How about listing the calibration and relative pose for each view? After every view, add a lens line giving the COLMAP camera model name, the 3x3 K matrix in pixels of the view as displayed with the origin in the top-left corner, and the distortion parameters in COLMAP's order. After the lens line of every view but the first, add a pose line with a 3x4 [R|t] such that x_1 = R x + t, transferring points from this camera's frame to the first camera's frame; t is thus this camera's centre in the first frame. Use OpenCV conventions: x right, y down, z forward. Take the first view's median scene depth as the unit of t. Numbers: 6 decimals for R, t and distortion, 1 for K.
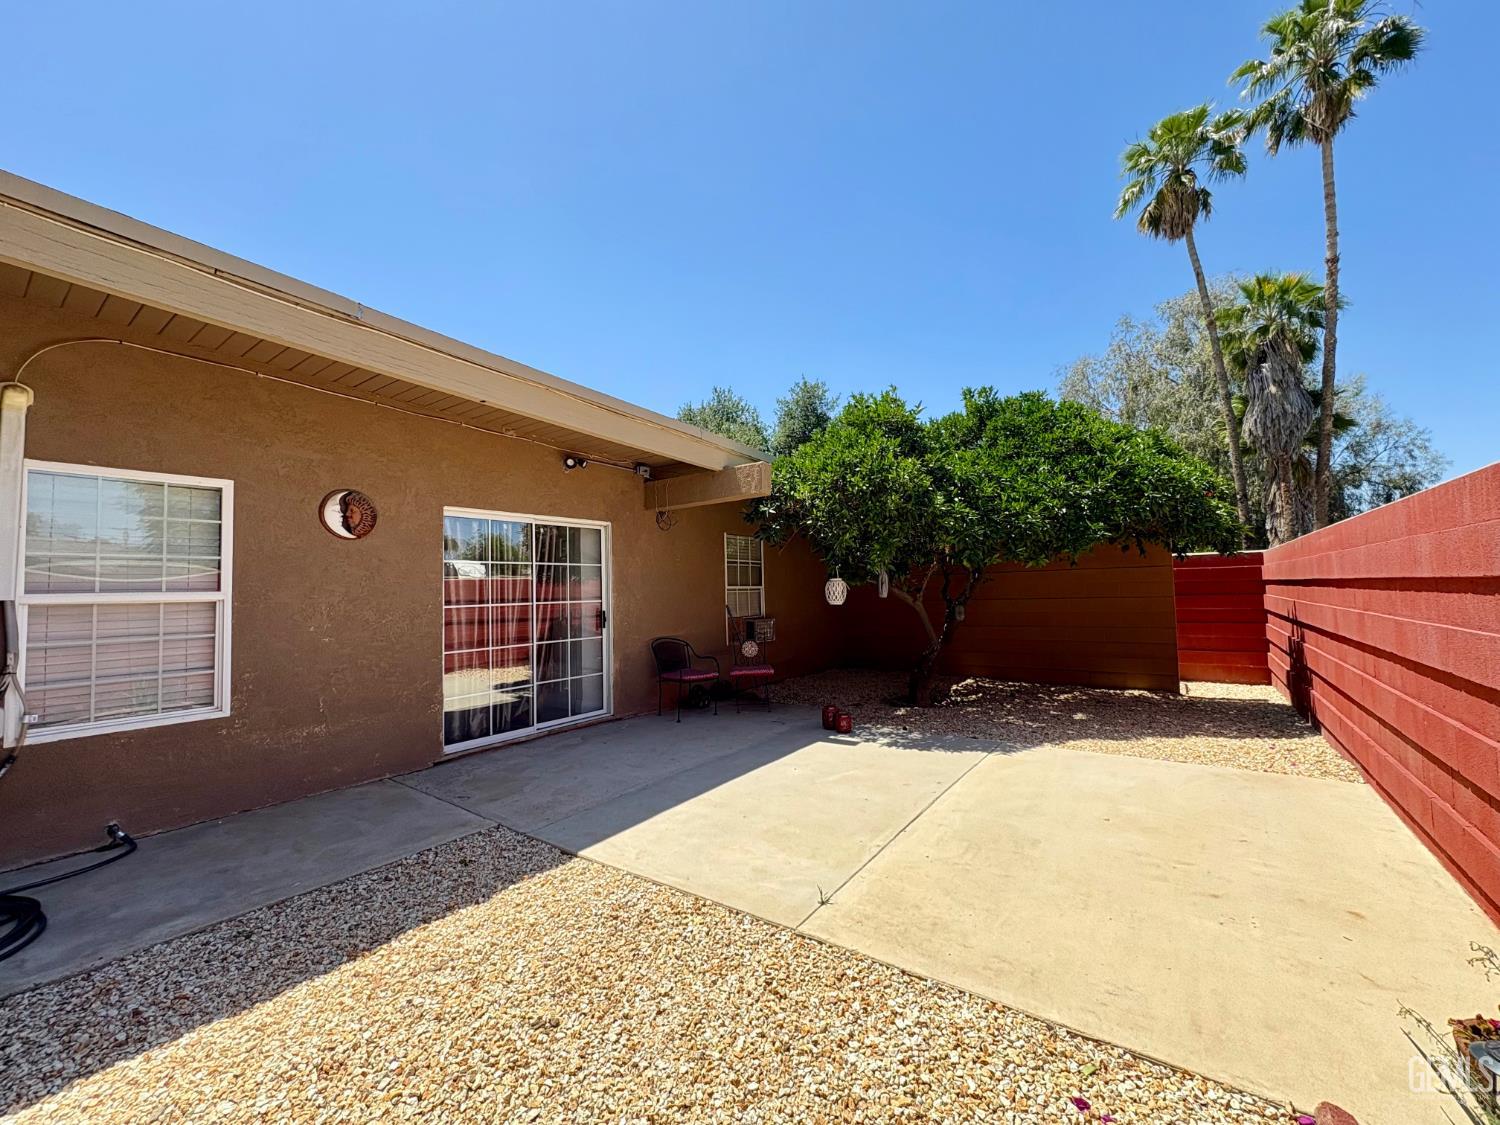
lens RADIAL K [[595.2, 0, 754.6], [0, 595.2, 561.3], [0, 0, 1]] dist [-0.000463, -0.000800]
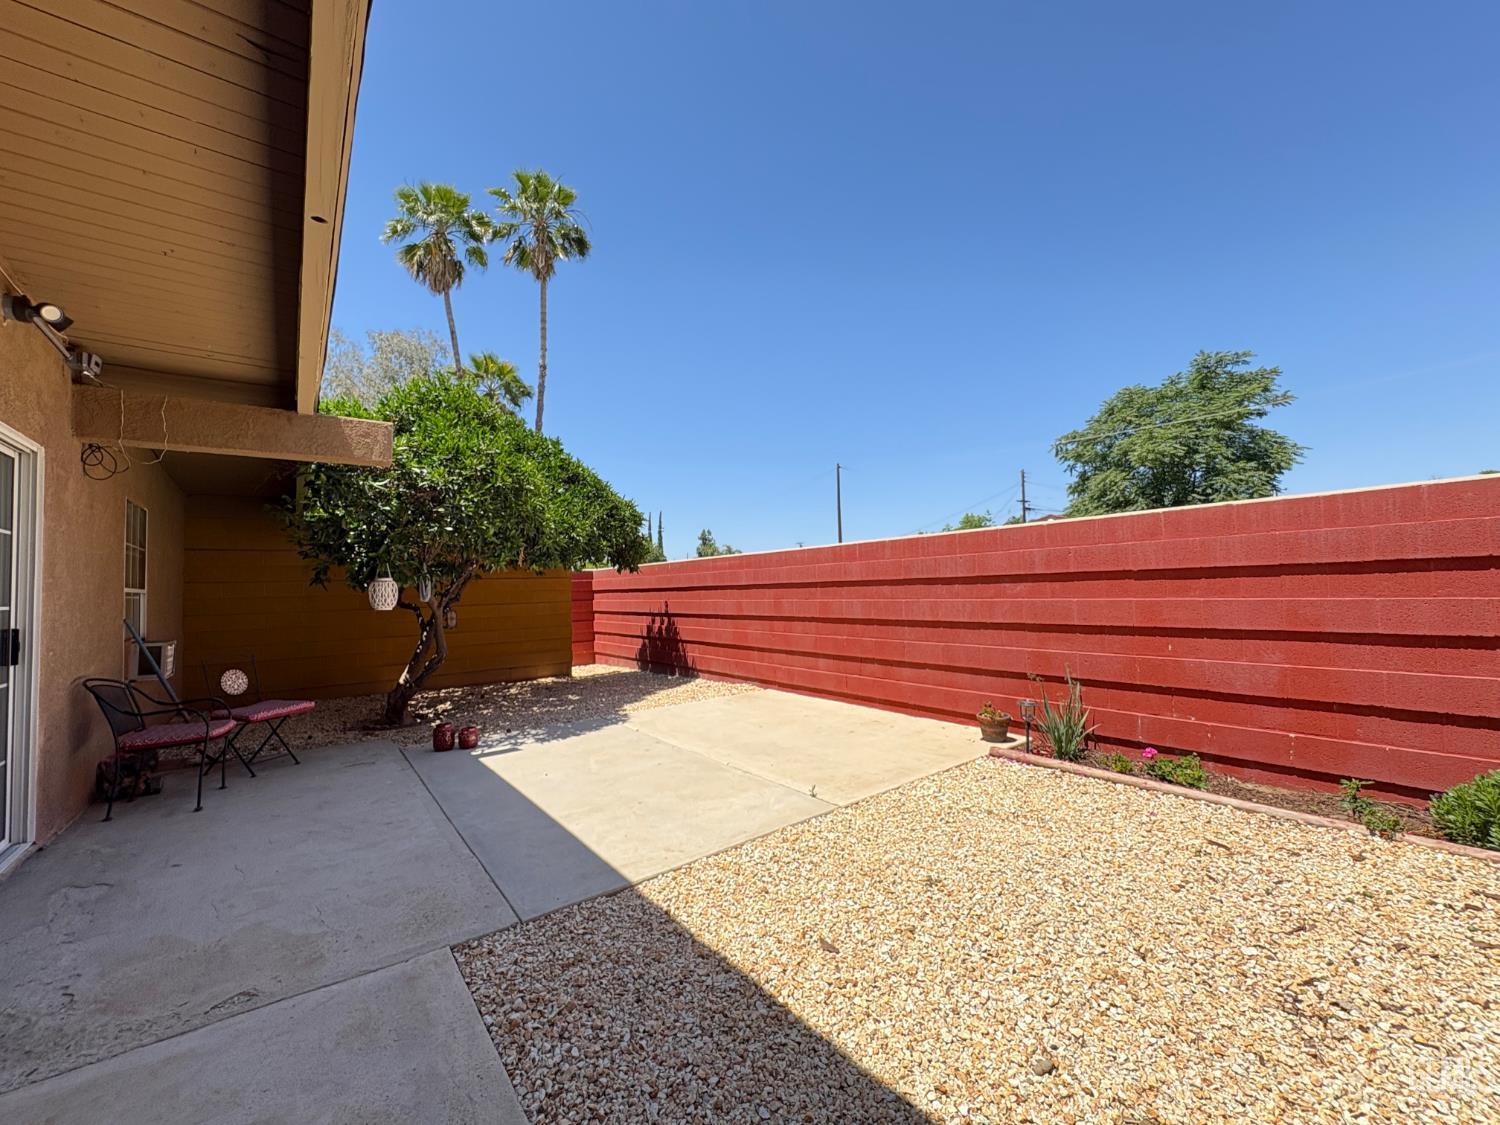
lens RADIAL K [[595.2, 0, 753.0], [0, 595.2, 565.4], [0, 0, 1]] dist [-0.000463, -0.000800]
pose [[0.291753, 0.052811, 0.955035, -0.721766], [-0.026206, 0.998541, -0.047211, 0.052730], [-0.956135, -0.011254, 0.292712, 0.400549]]
